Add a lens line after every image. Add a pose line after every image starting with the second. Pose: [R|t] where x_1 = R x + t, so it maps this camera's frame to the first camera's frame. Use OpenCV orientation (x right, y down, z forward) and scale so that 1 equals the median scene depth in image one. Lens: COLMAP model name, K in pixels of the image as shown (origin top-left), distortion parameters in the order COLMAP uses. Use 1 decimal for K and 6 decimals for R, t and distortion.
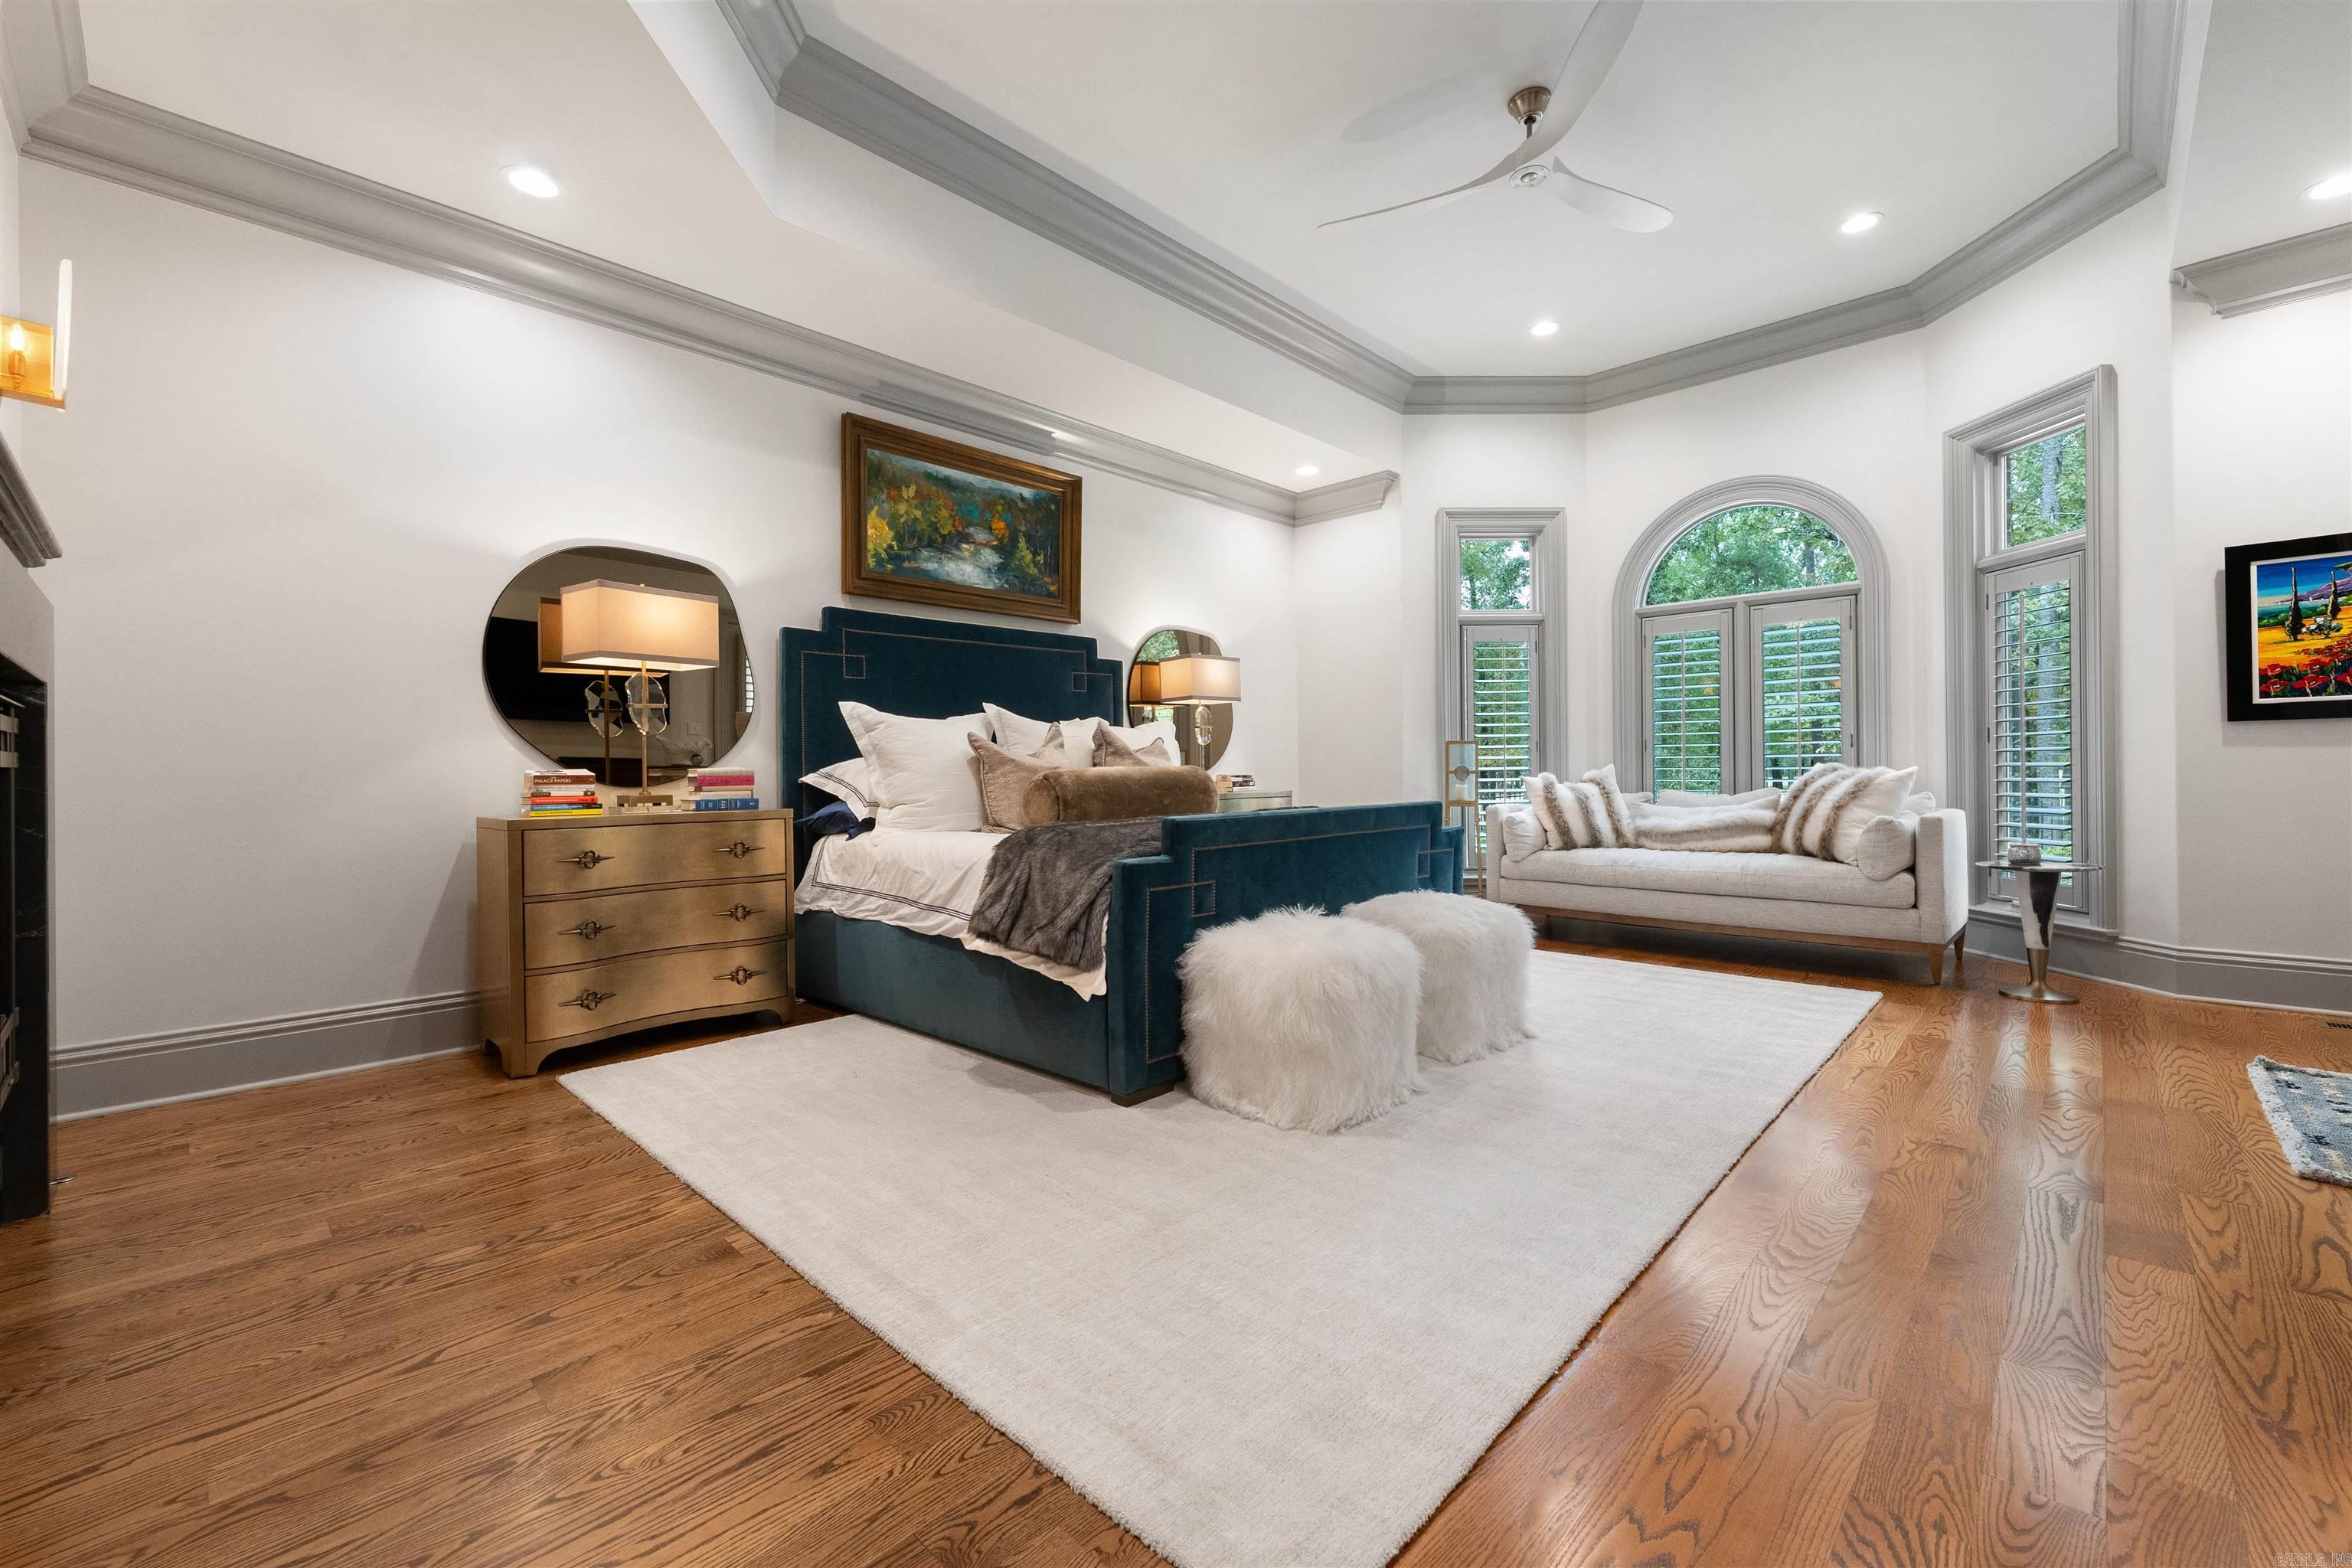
lens RADIAL K [[960.7, 0, 1175.0], [0, 960.7, 774.9], [0, 0, 1]] dist [0.007436, -0.003298]
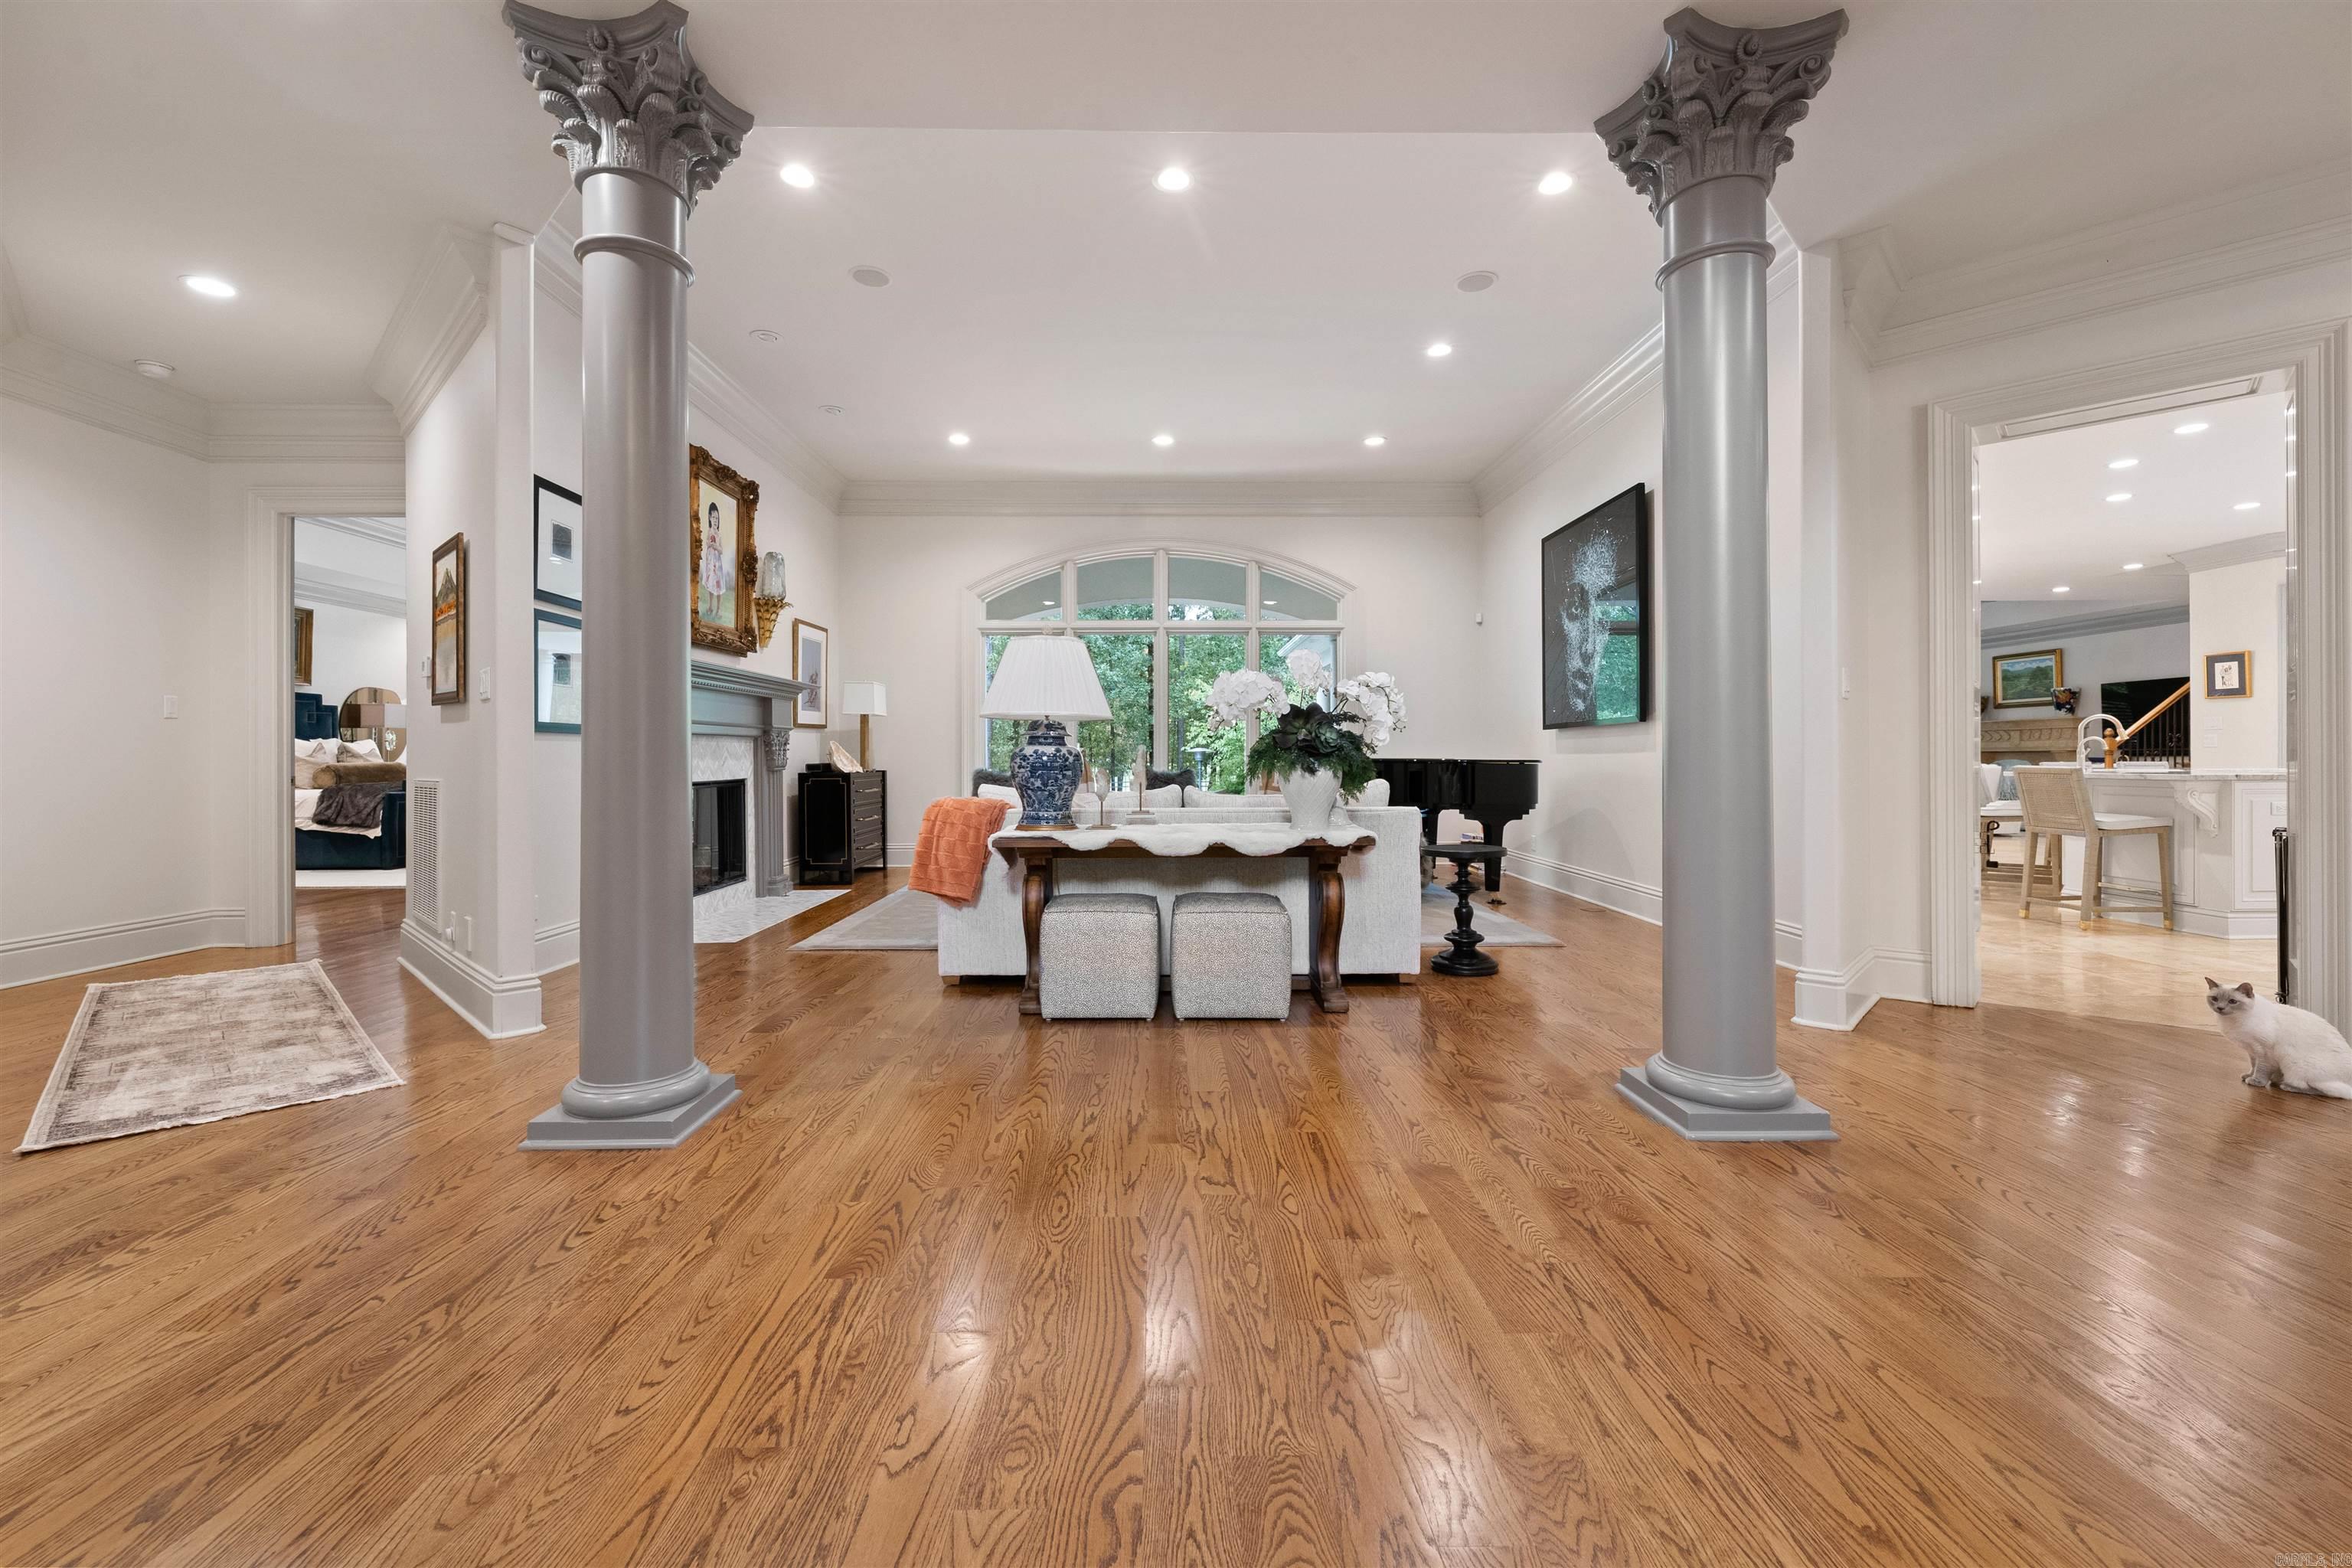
lens RADIAL K [[960.7, 0, 1177.1], [0, 960.7, 765.6], [0, 0, 1]] dist [0.007436, -0.003298]
pose [[0.704925, 0.002469, 0.709278, -0.442107], [-0.002813, 0.999996, -0.000686, -0.005159], [-0.709277, -0.001511, 0.704929, -2.853500]]
